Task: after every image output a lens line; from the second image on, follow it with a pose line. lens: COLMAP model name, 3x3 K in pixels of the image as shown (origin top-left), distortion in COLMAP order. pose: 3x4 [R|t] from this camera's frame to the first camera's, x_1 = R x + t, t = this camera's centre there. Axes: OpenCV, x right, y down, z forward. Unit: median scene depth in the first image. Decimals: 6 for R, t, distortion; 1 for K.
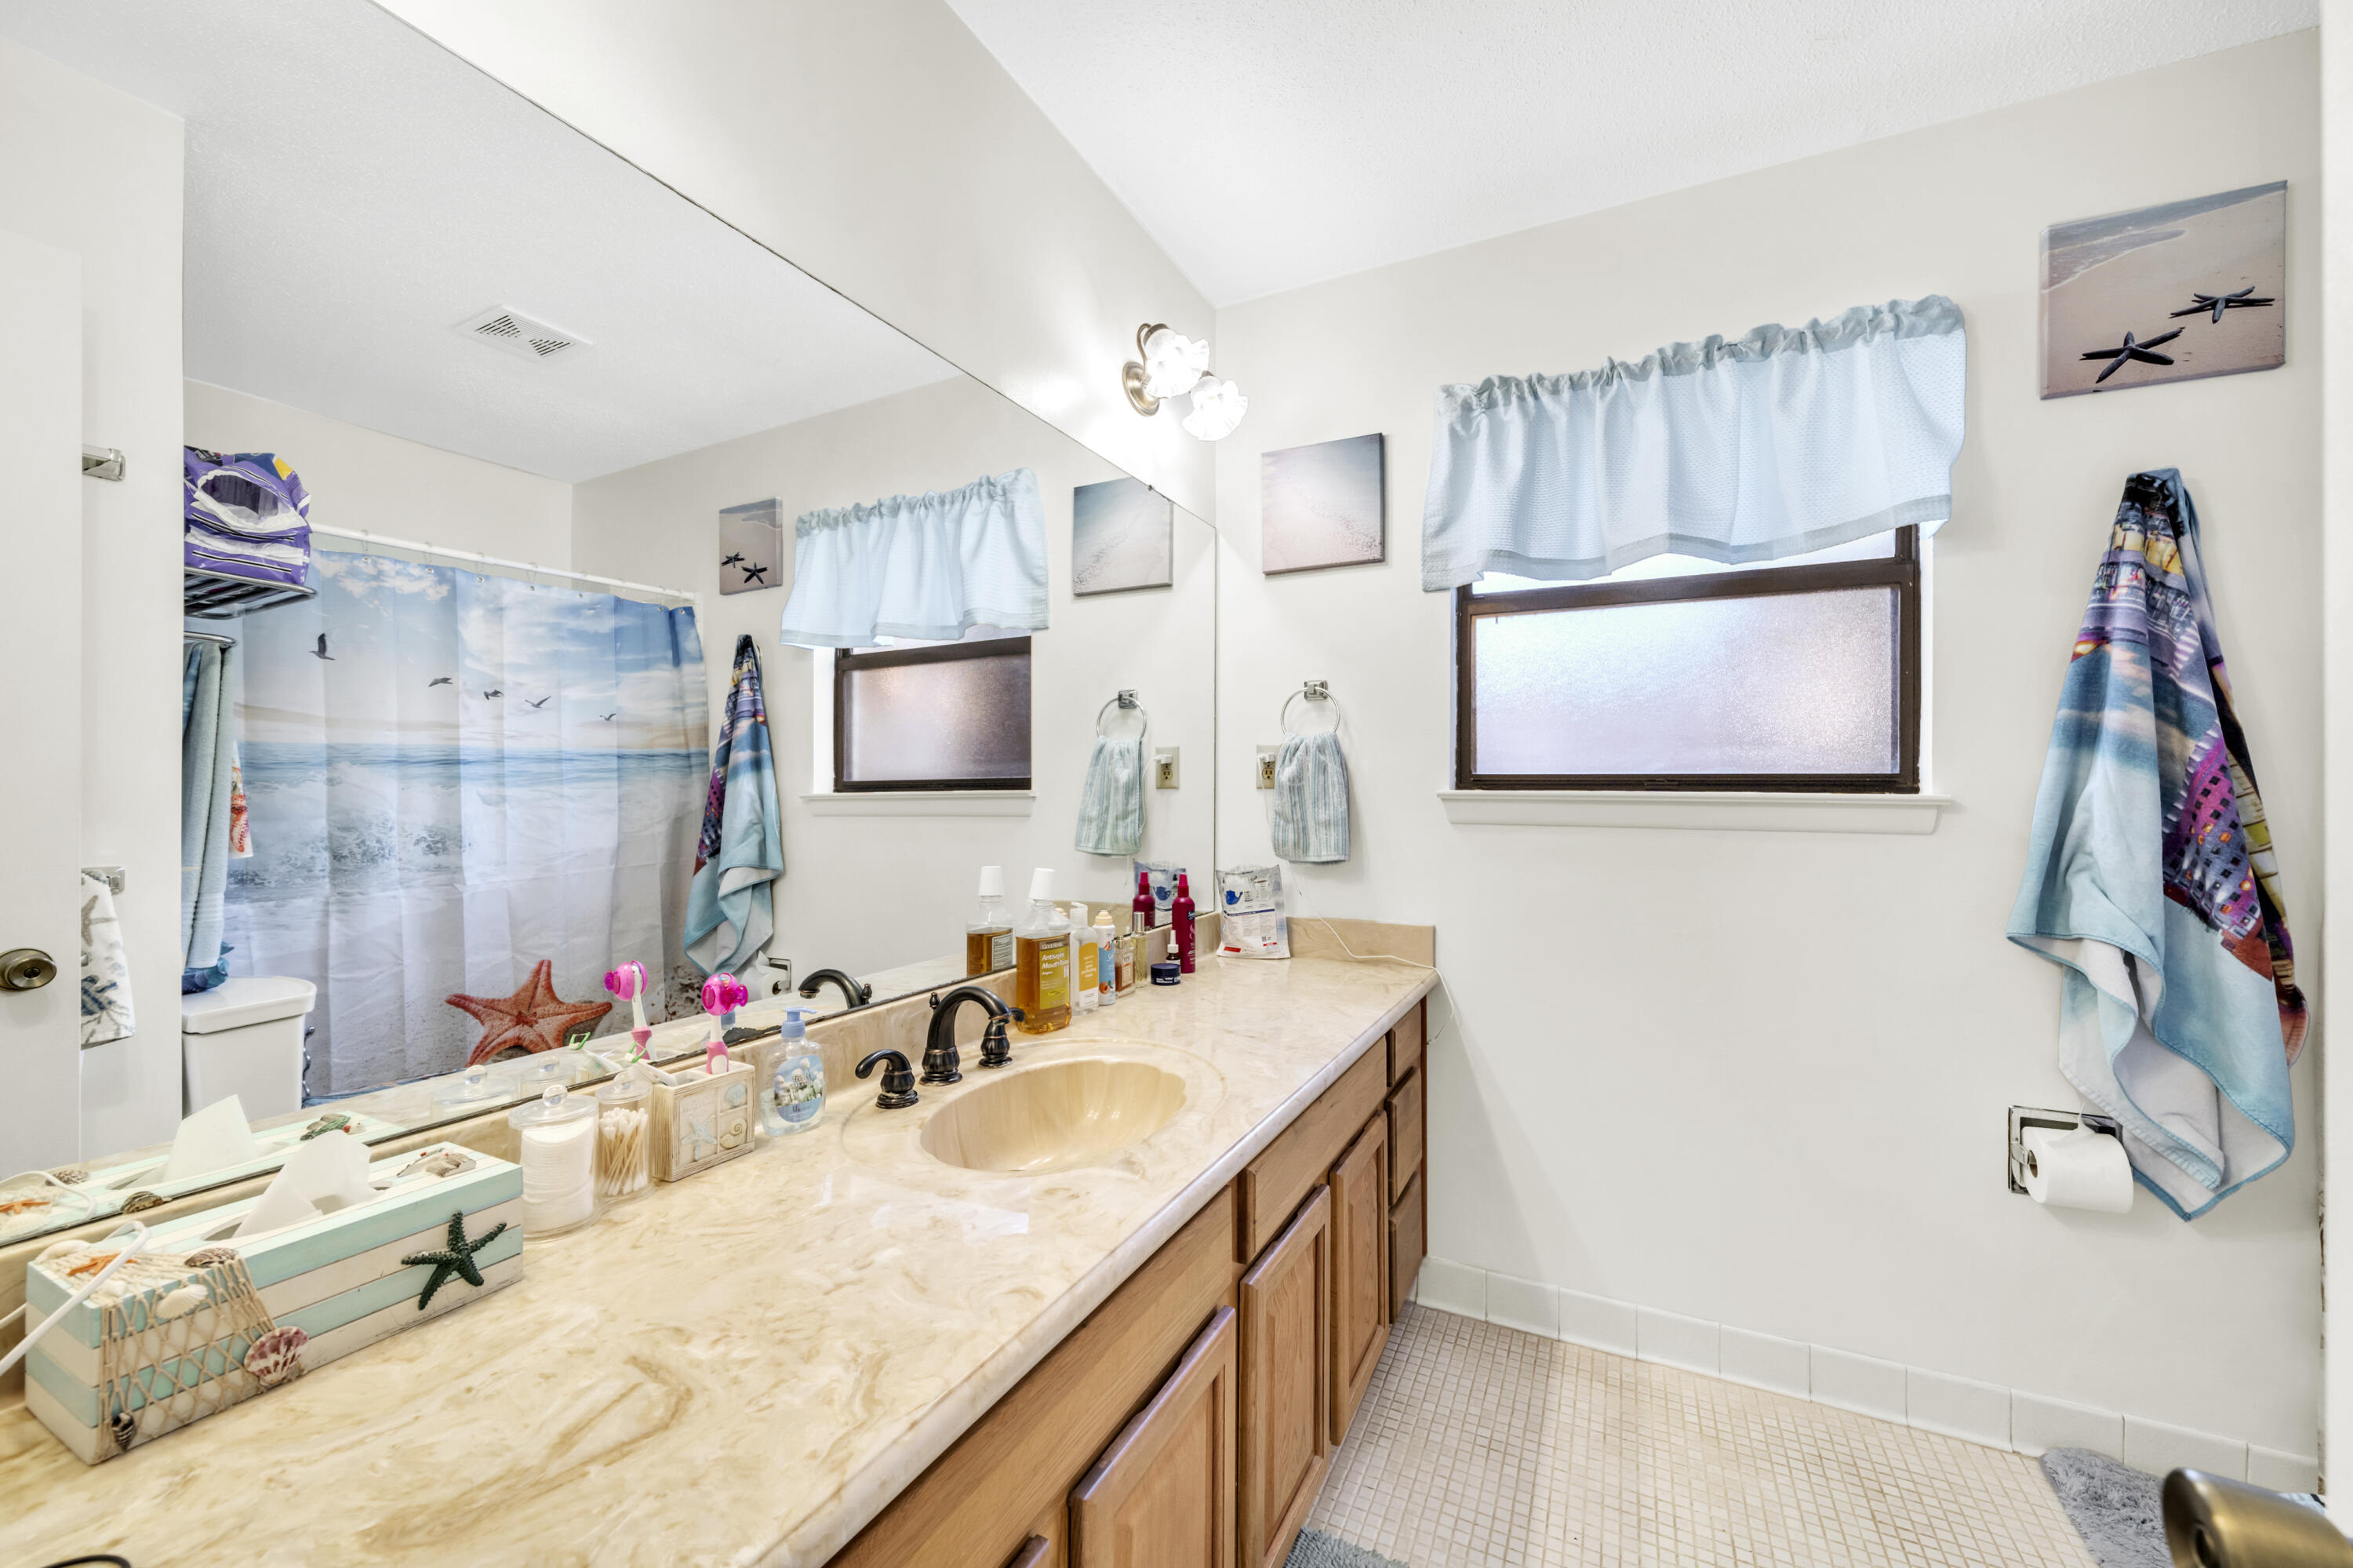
lens RADIAL K [[964.1, 0, 1127.1], [0, 964.1, 779.0], [0, 0, 1]] dist [-0.001787, -0.000111]
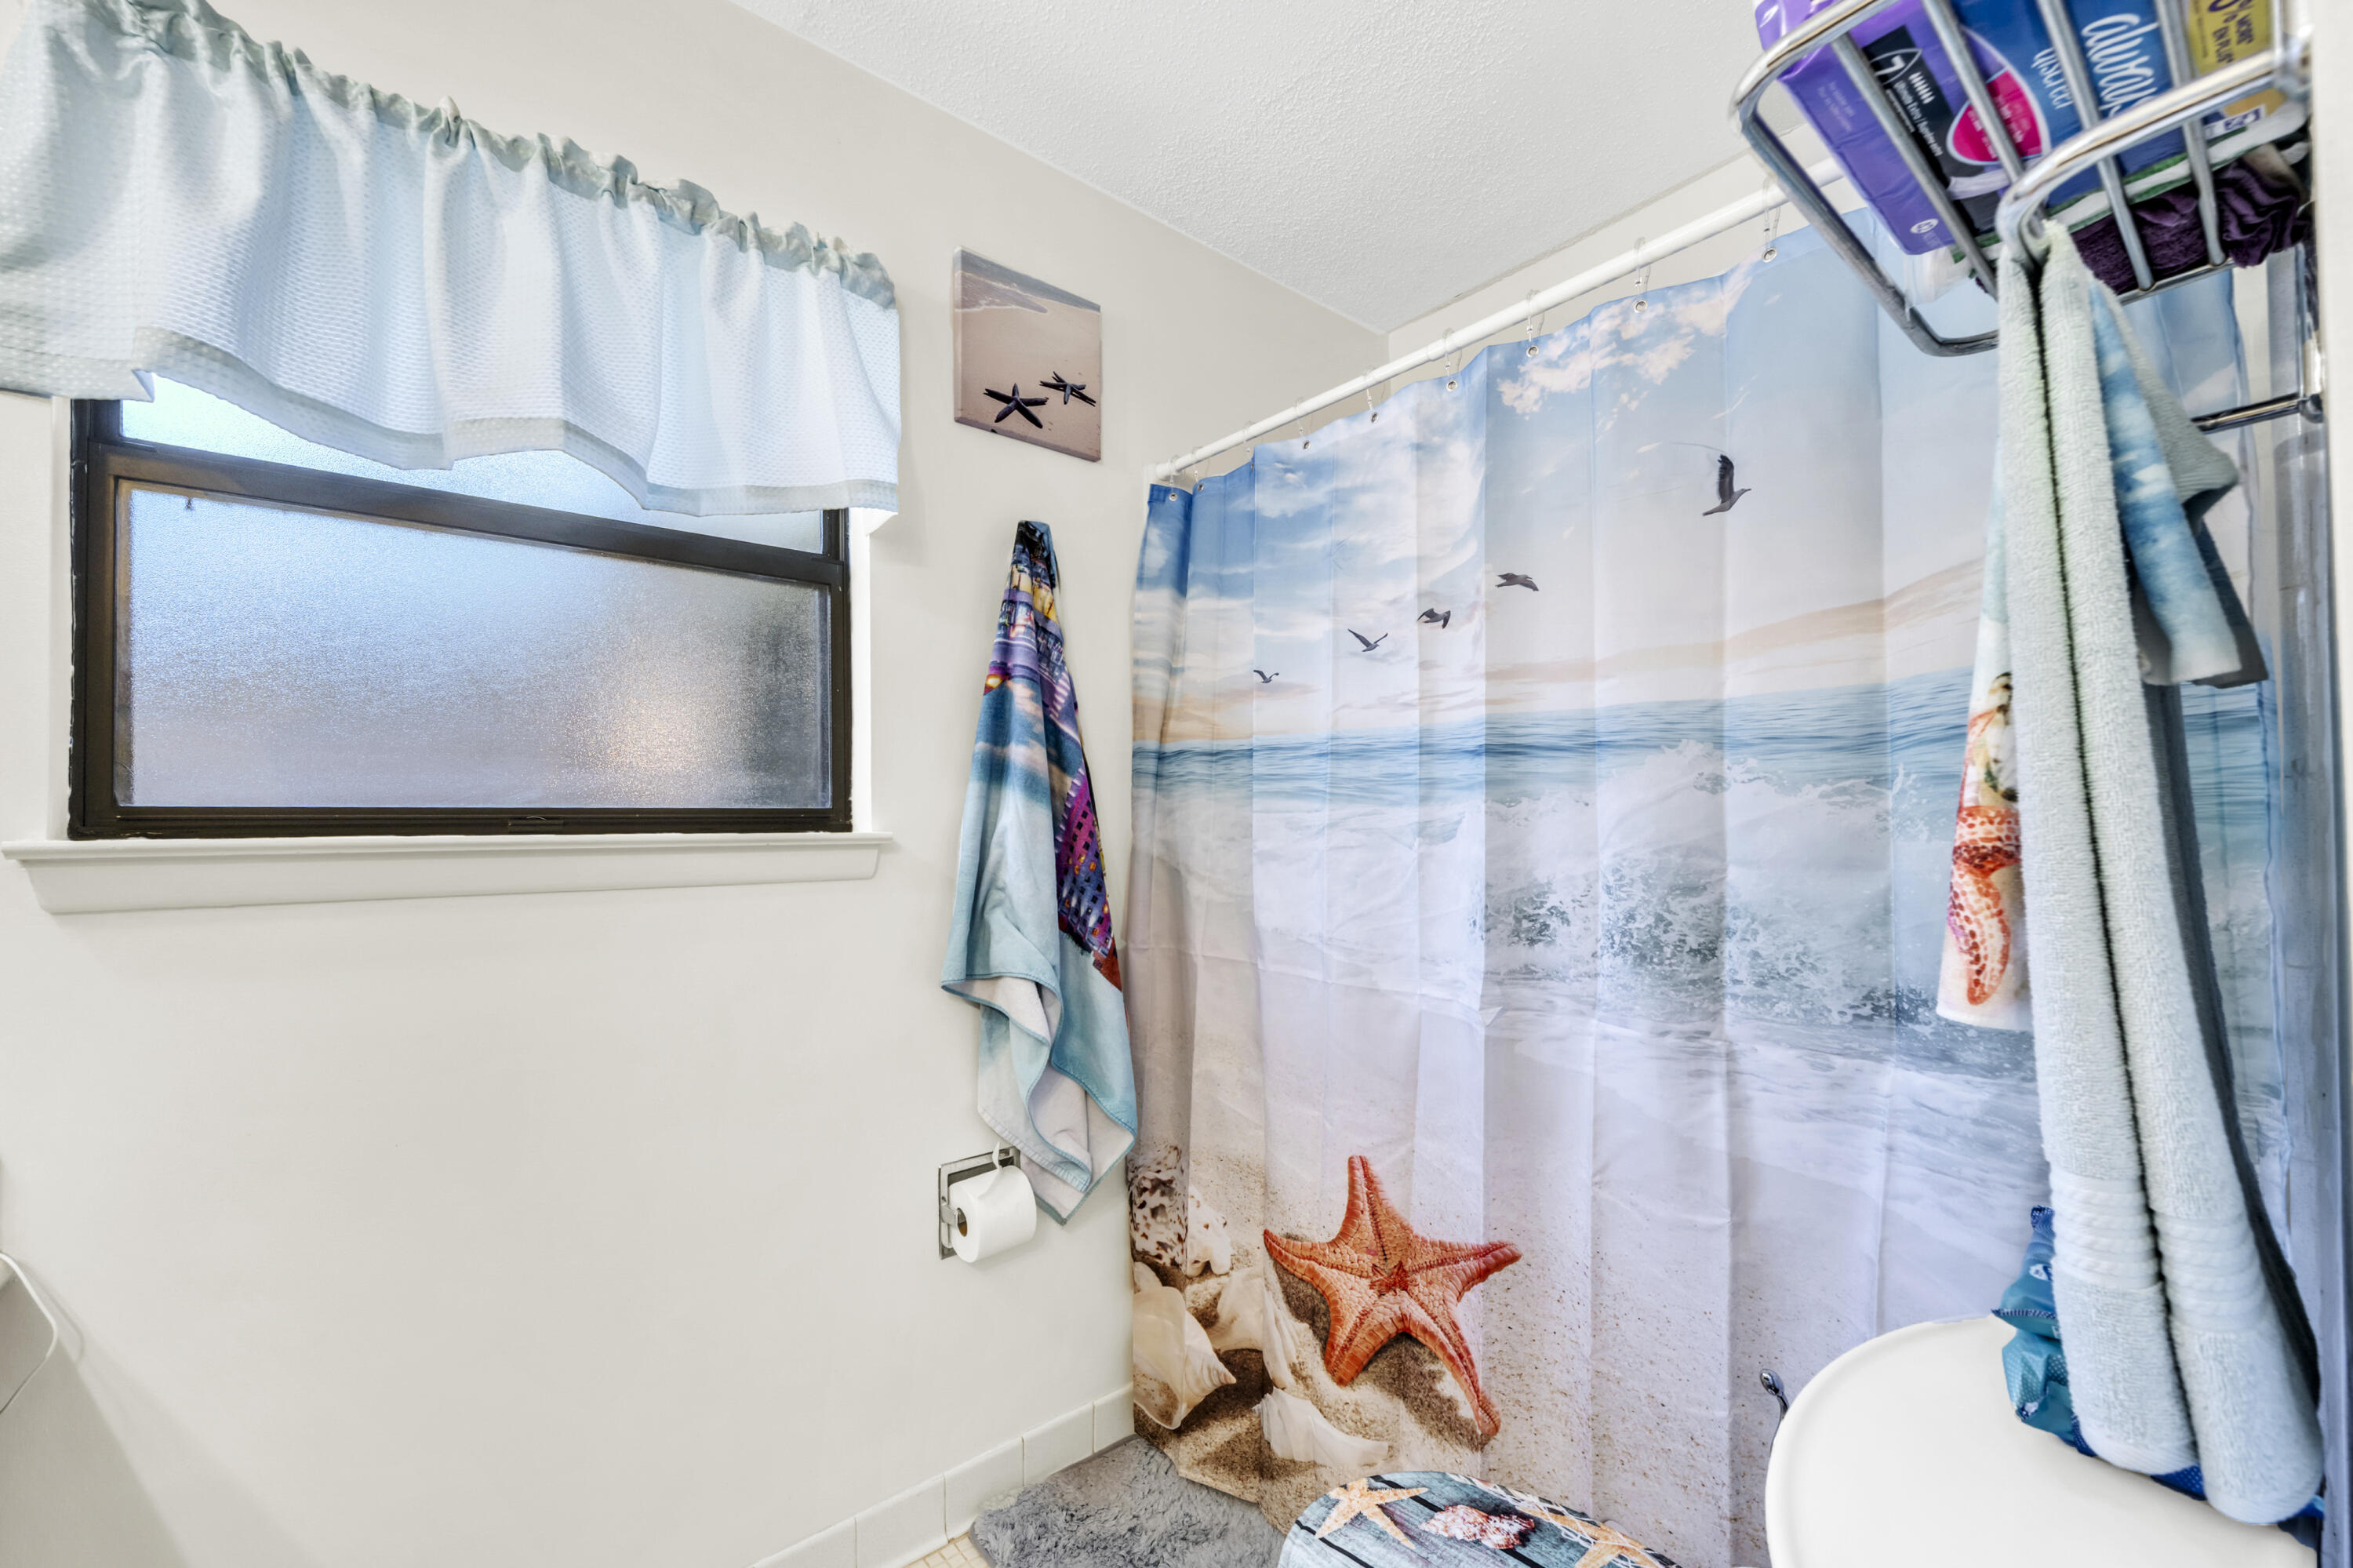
lens RADIAL K [[931.4, 0, 1172.5], [0, 931.4, 810.2], [0, 0, 1]] dist [-0.002238, 0.000116]
pose [[0.379466, 0.004549, 0.925195, 0.176823], [0.006331, 0.999952, -0.007513, 0.004751], [-0.925184, 0.008709, 0.379418, 0.464626]]
